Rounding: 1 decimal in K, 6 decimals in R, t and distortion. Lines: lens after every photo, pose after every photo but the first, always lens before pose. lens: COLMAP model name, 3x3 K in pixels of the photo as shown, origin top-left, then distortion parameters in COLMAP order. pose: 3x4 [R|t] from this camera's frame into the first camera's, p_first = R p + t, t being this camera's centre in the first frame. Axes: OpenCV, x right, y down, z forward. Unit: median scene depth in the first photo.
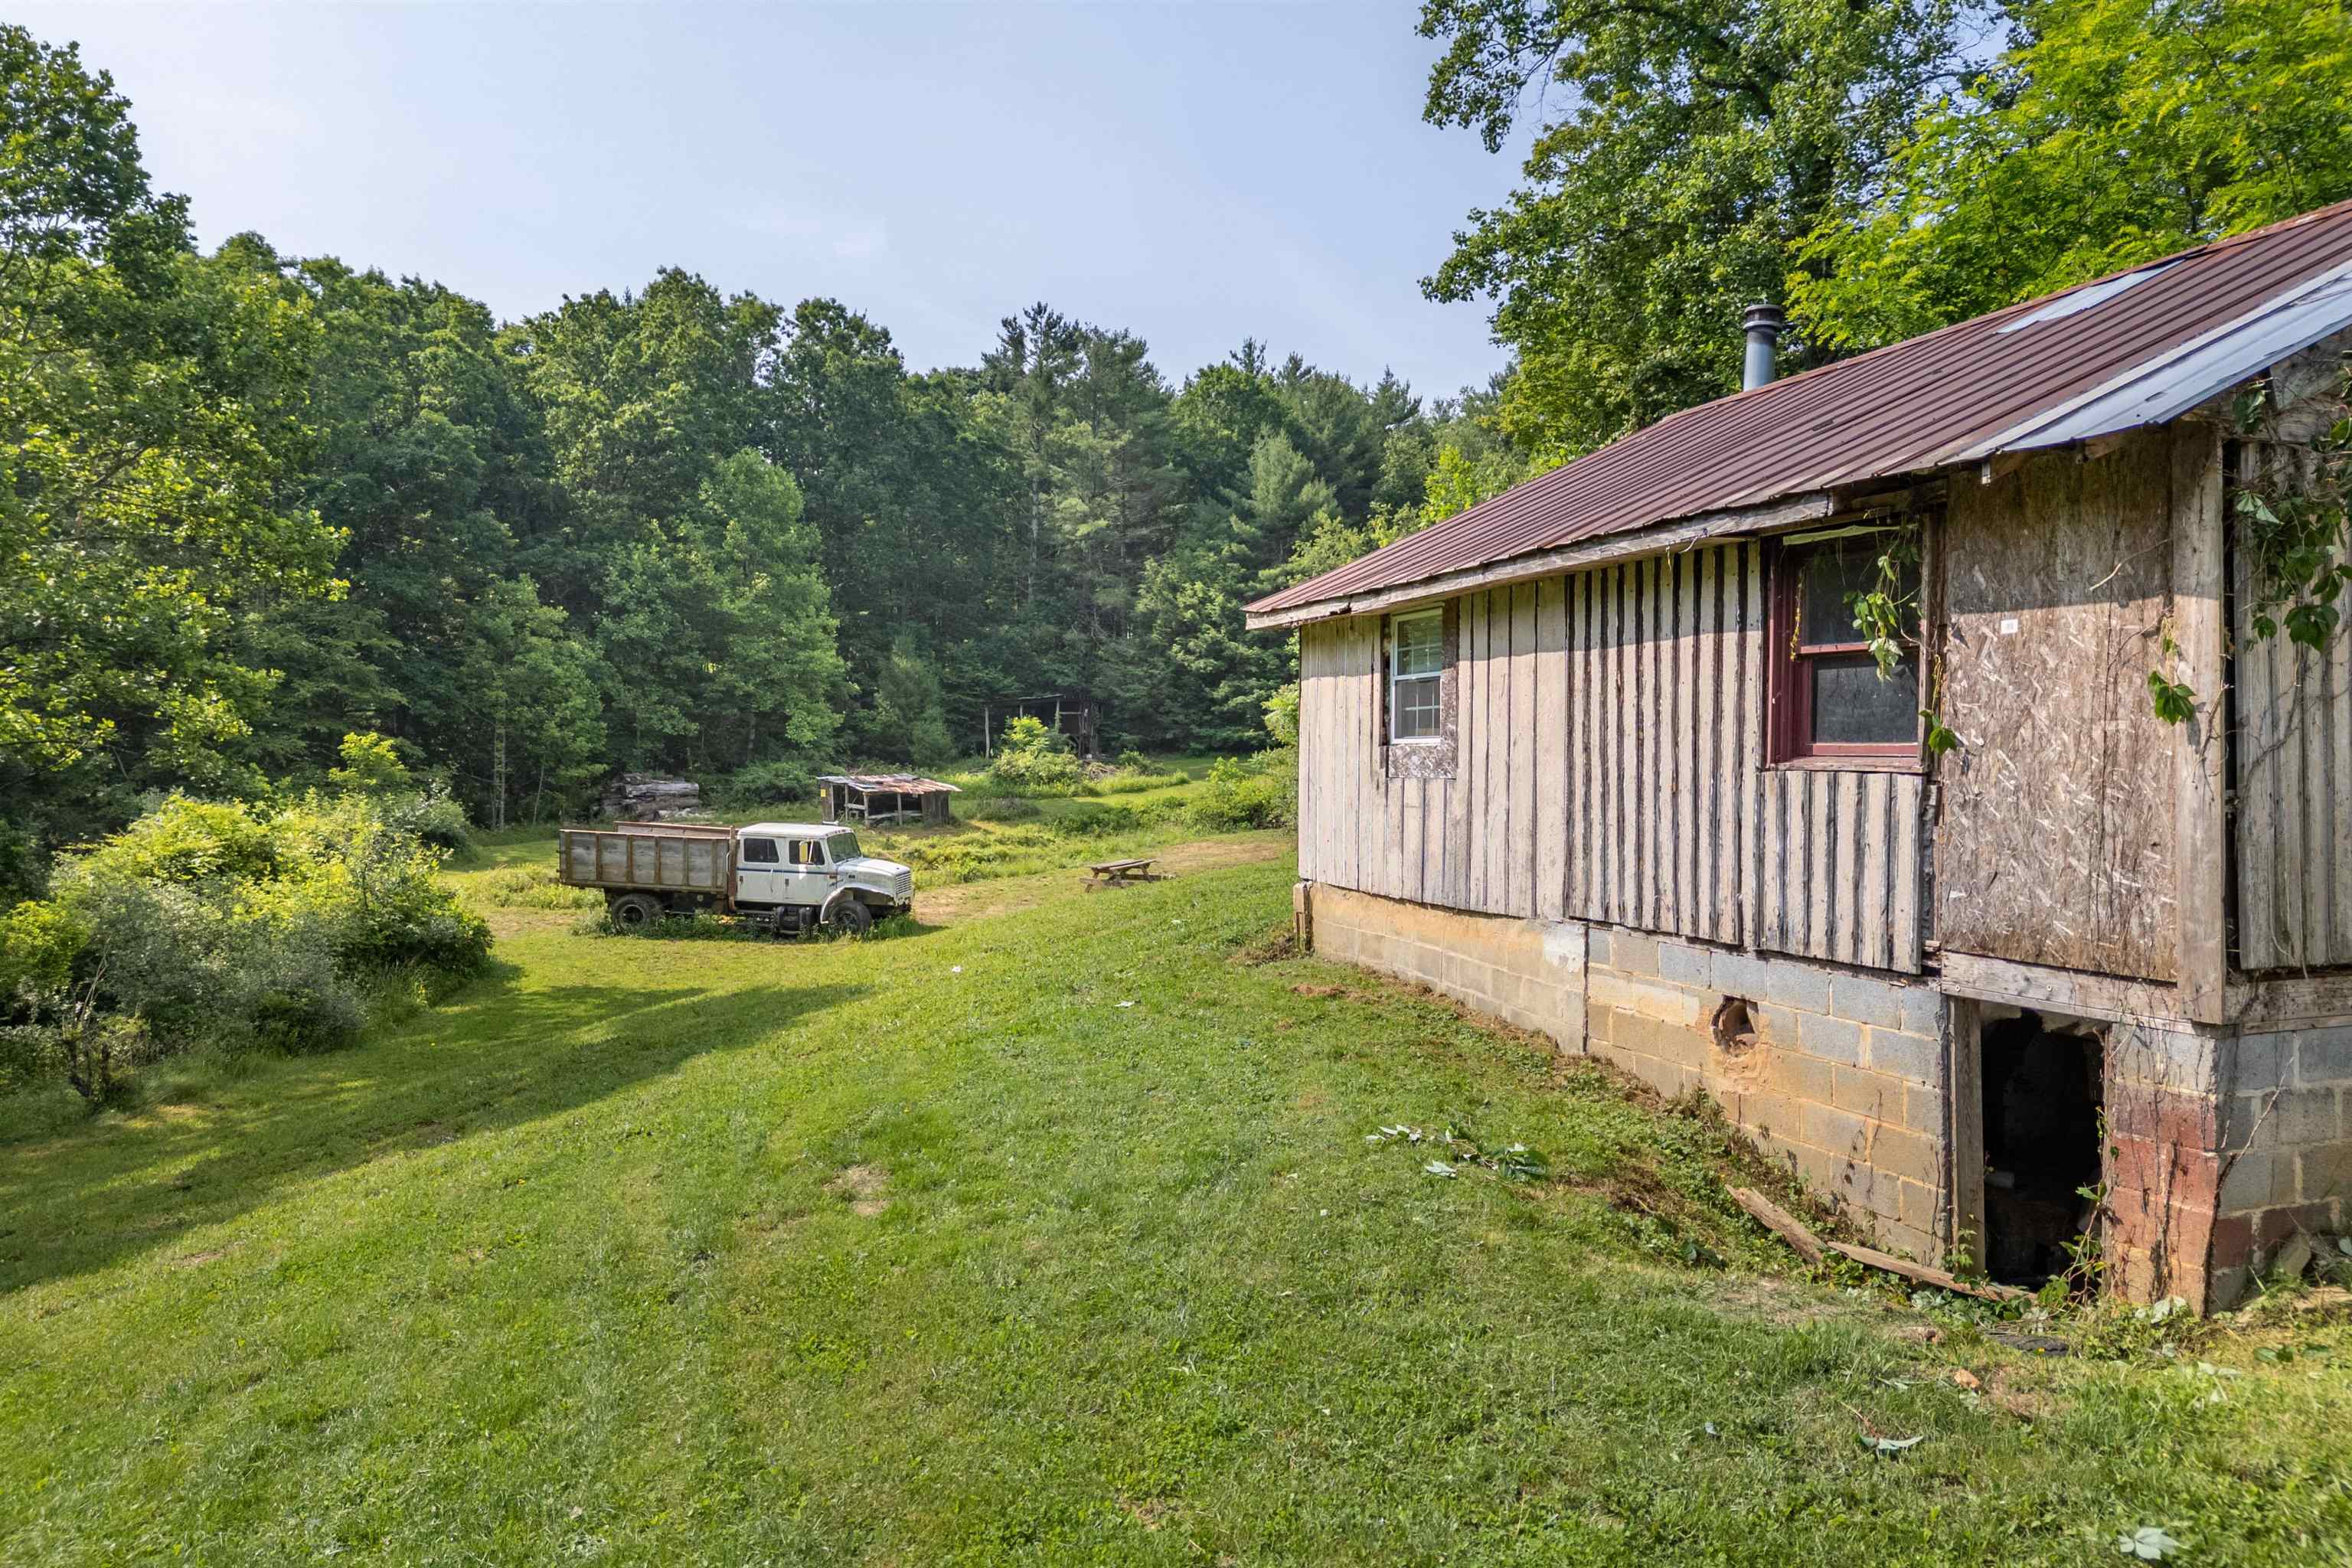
lens RADIAL K [[1652.8, 0, 1179.8], [0, 1652.8, 787.4], [0, 0, 1]] dist [0.073357, -0.078960]
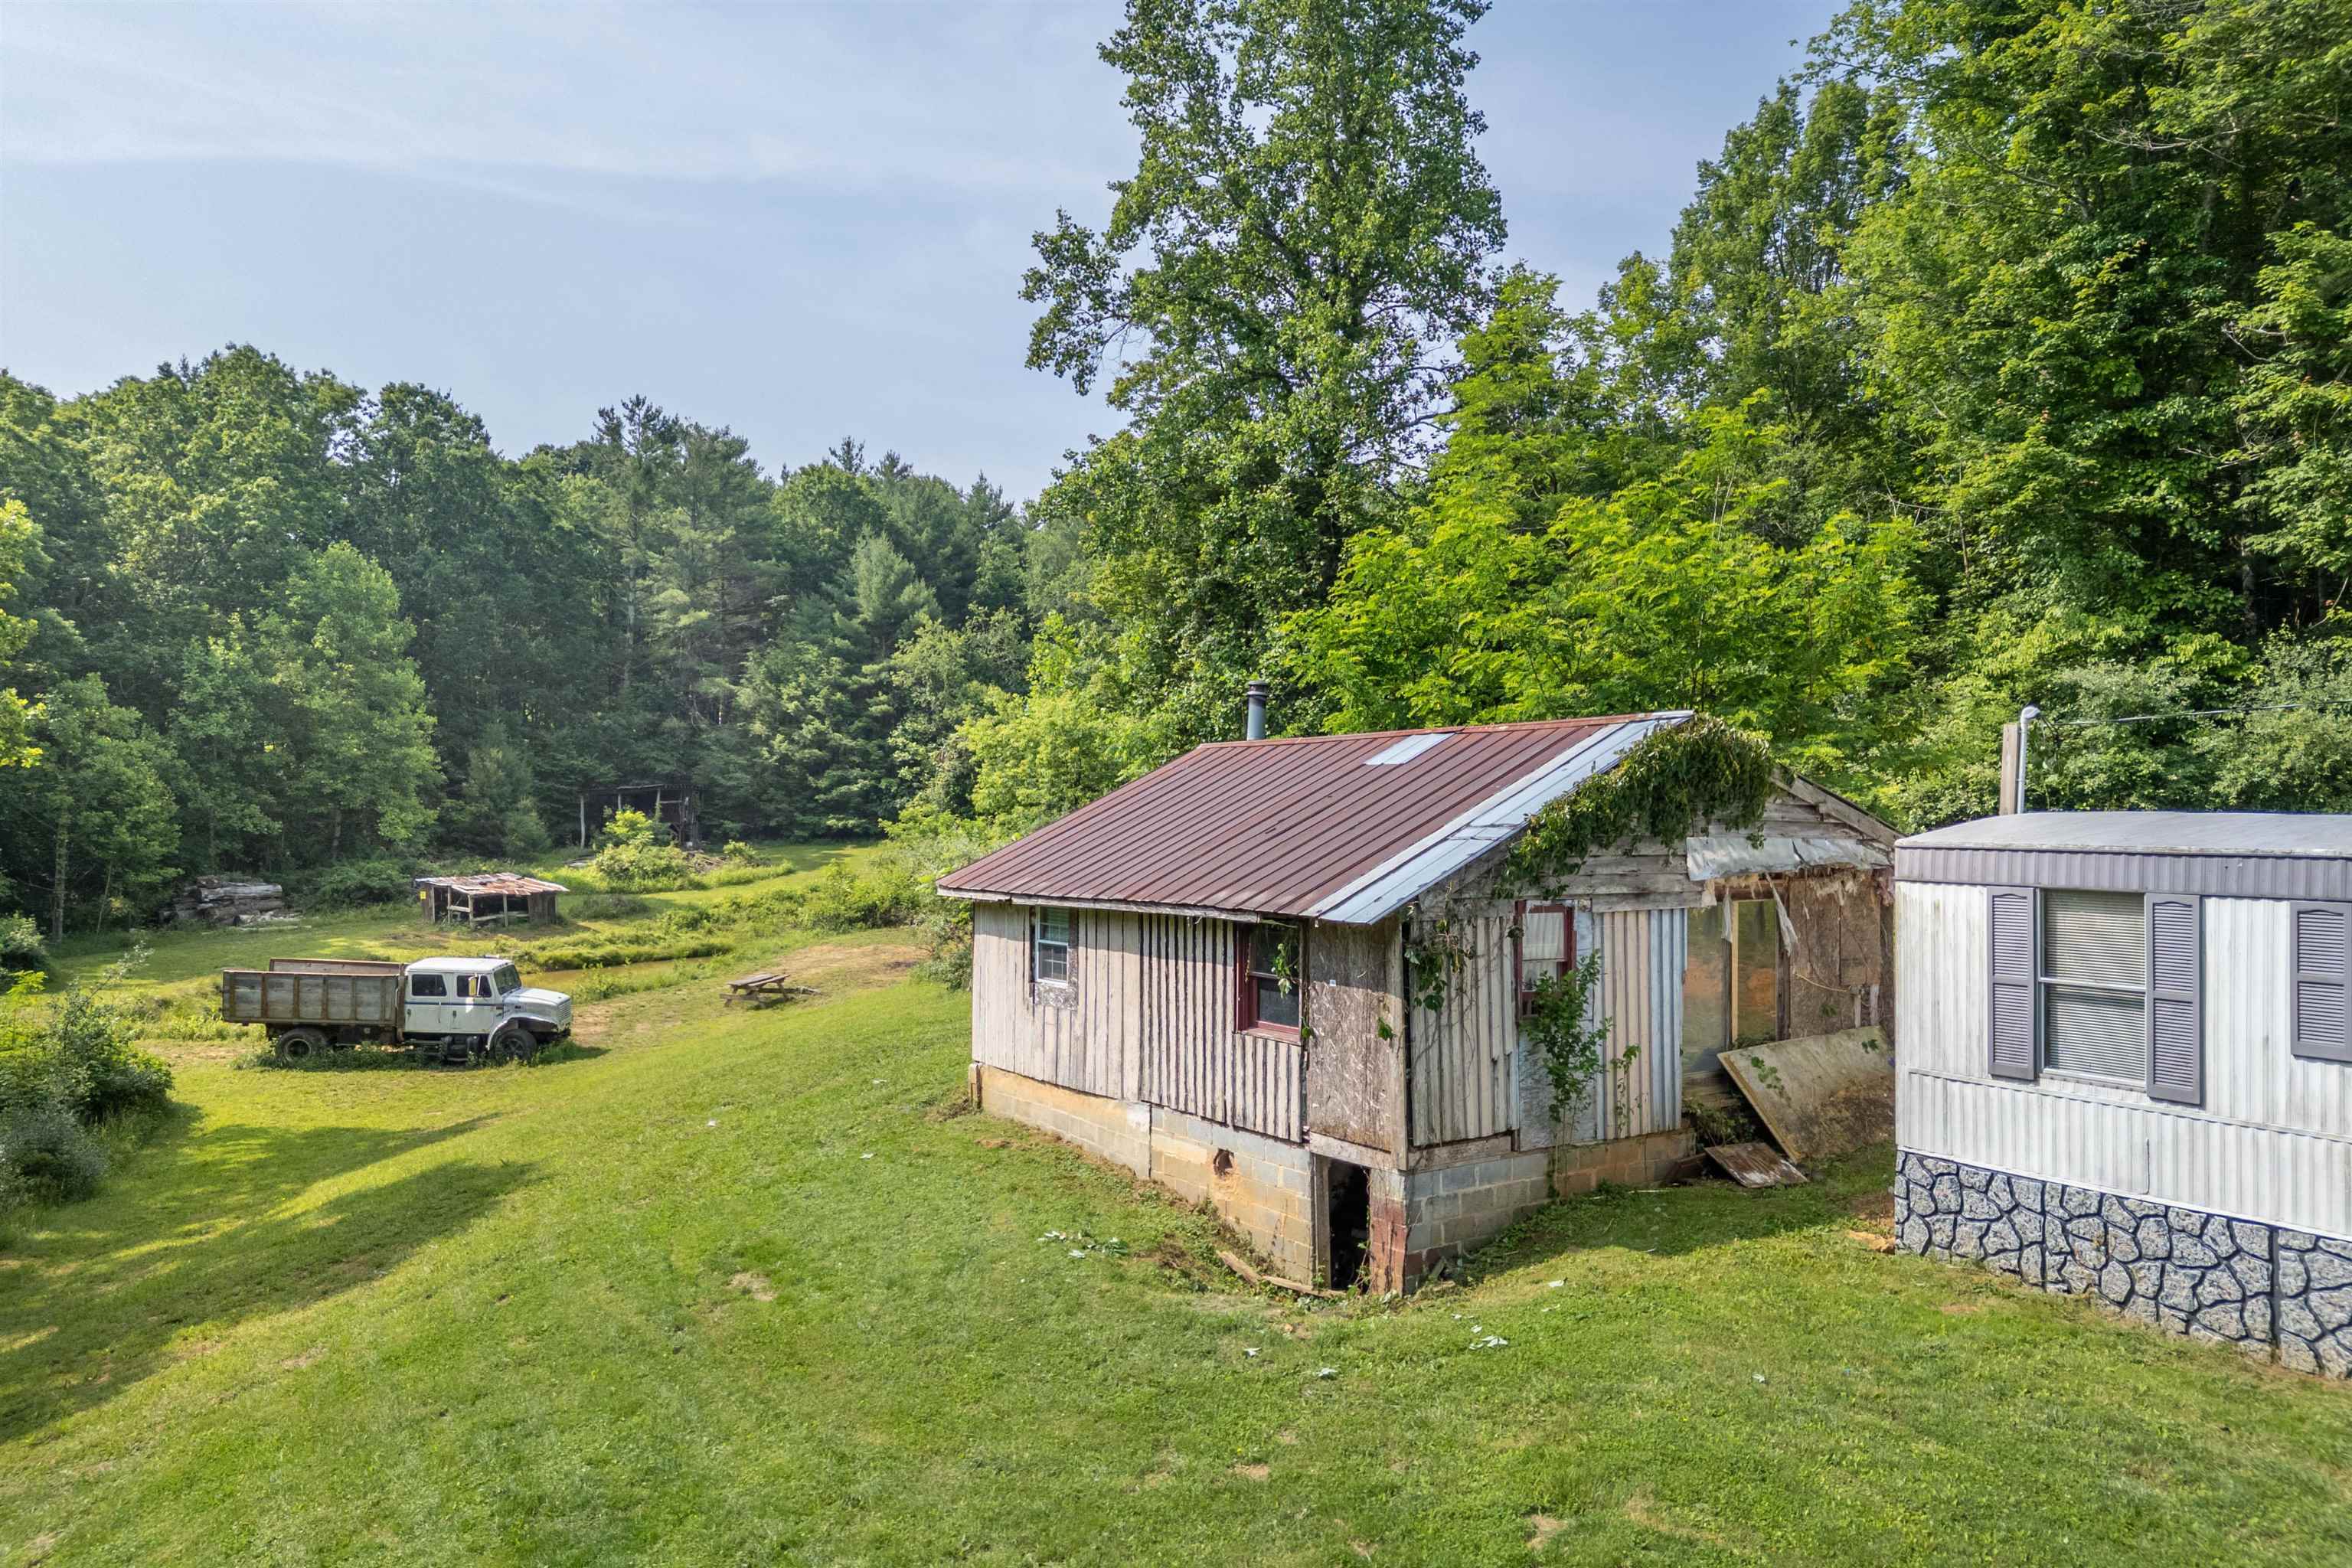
lens RADIAL K [[1652.8, 0, 1180.4], [0, 1652.8, 783.4], [0, 0, 1]] dist [0.073357, -0.078960]
pose [[0.969426, 0.003088, 0.245363, -0.041374], [0.005967, 0.999329, -0.036150, -0.050695], [-0.245309, 0.036509, 0.968757, -0.190580]]
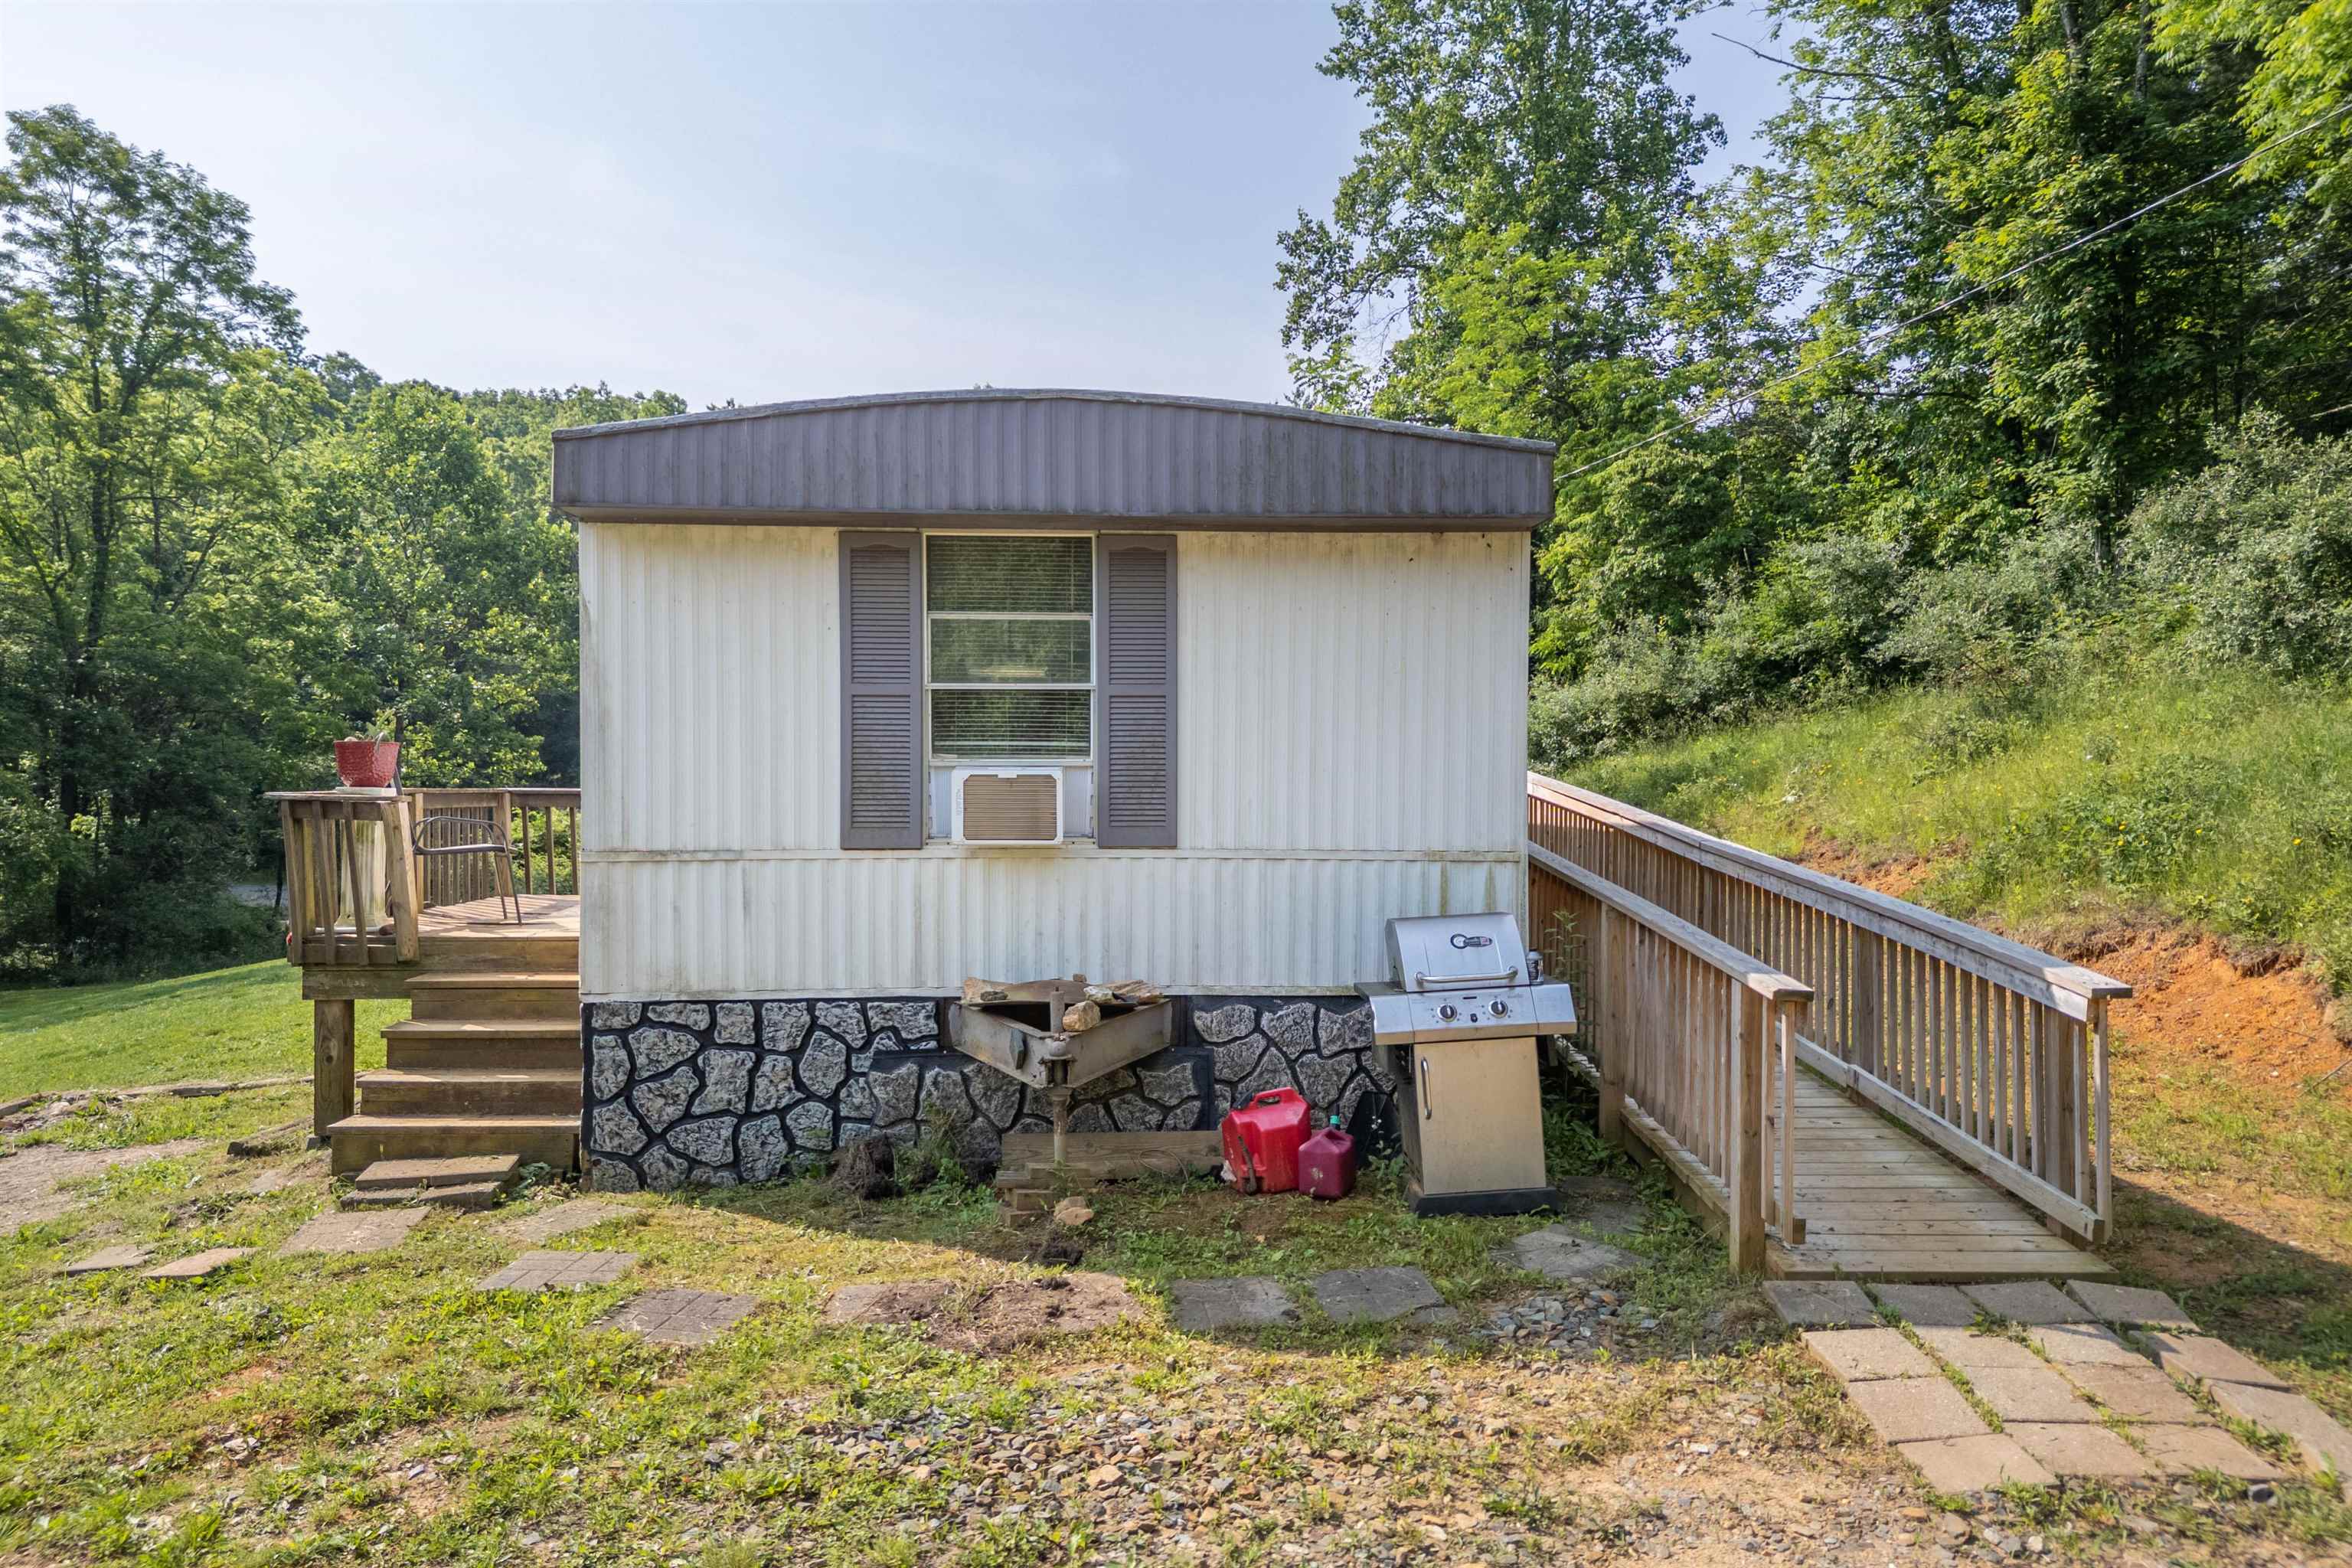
lens RADIAL K [[1652.8, 0, 1186.9], [0, 1652.8, 781.1], [0, 0, 1]] dist [0.073357, -0.078960]
pose [[0.967847, 0.003933, -0.251509, 0.425345], [-0.008132, 0.999844, -0.015656, 0.000488], [0.251408, 0.017198, 0.967728, -0.402484]]
